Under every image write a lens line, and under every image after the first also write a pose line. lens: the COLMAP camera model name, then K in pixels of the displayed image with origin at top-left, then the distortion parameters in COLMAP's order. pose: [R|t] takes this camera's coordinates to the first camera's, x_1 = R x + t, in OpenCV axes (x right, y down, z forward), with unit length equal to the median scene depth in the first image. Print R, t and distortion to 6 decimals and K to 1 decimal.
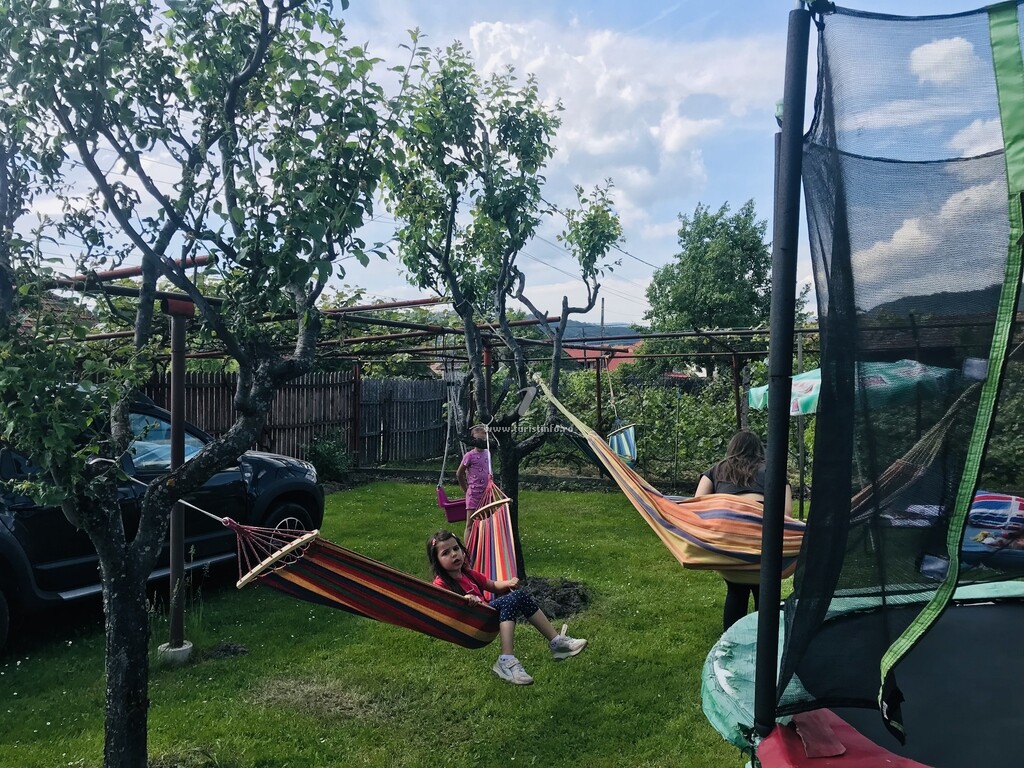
lens RADIAL K [[830.4, 0, 512.8], [0, 830.4, 385.6], [0, 0, 1]] dist [0.000321, 0.000462]
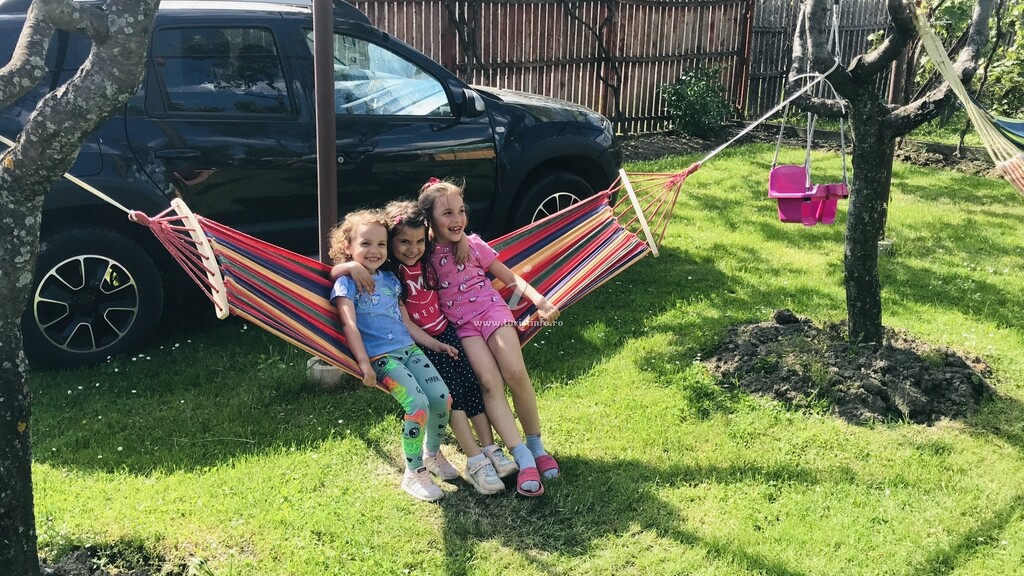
lens RADIAL K [[975.5, 0, 509.8], [0, 975.5, 286.7], [0, 0, 1]] dist [0.047568, 0.000000]
pose [[0.881371, 0.143836, -0.449997, 0.052595], [-0.014503, 0.960313, 0.278546, 0.002220], [0.472203, -0.238976, 0.848478, 0.160684]]
